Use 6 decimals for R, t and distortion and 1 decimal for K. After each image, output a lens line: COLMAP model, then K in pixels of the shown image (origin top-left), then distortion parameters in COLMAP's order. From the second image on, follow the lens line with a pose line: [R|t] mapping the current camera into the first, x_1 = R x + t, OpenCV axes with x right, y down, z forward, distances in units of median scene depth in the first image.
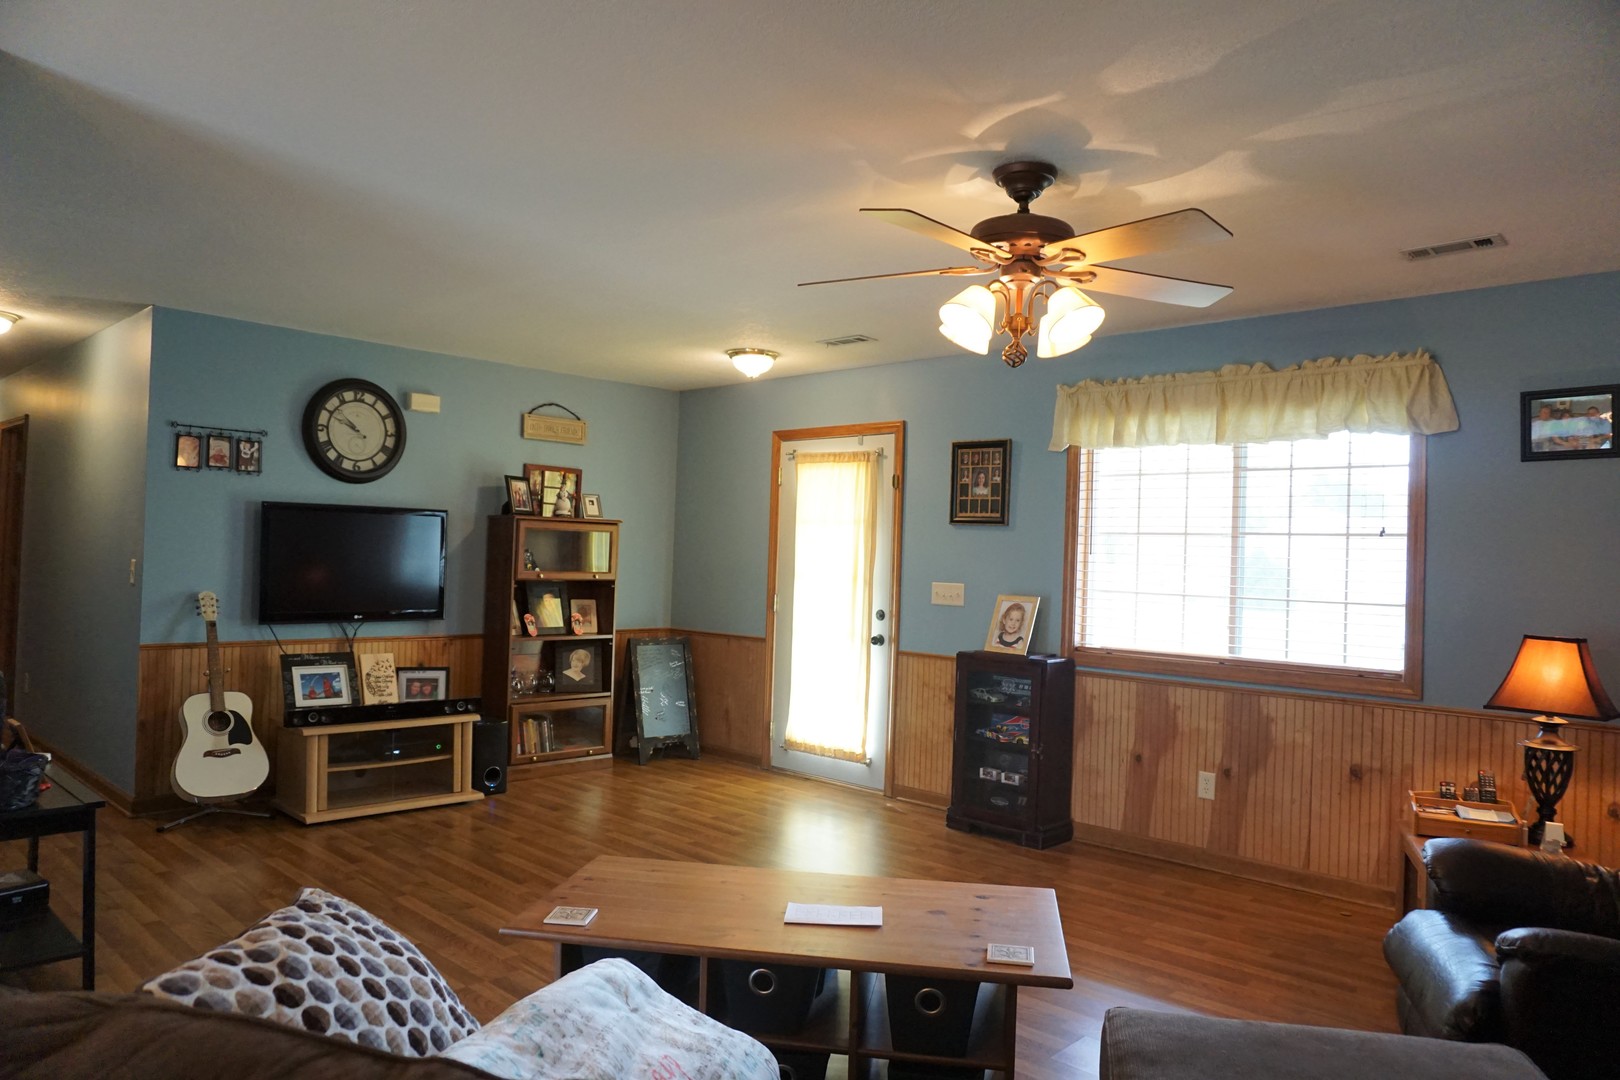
lens RADIAL K [[1076.8, 0, 792.7], [0, 1076.8, 550.2], [0, 0, 1]] dist [-0.052011, 0.036621]
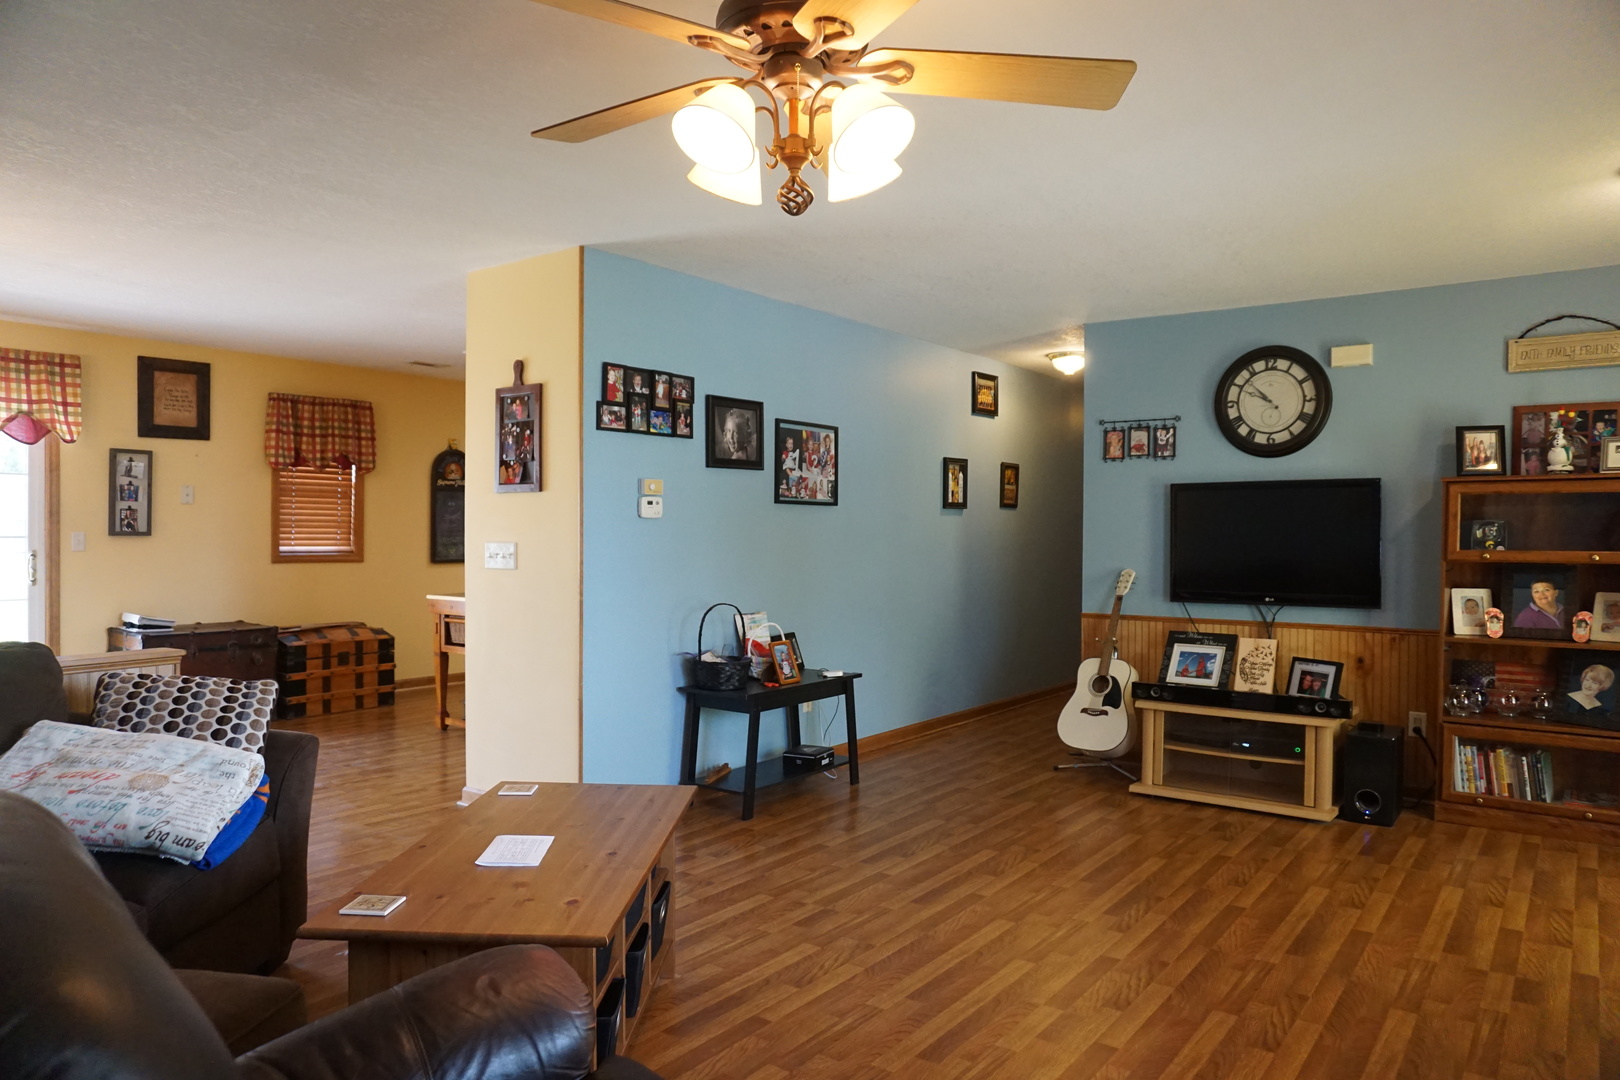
lens RADIAL K [[1076.8, 0, 815.1], [0, 1076.8, 549.8], [0, 0, 1]] dist [-0.052011, 0.036621]
pose [[0.146675, -0.015025, -0.989071, 0.486663], [0.004743, 0.999884, -0.014486, 0.032083], [0.989173, -0.002567, 0.146729, 0.495168]]
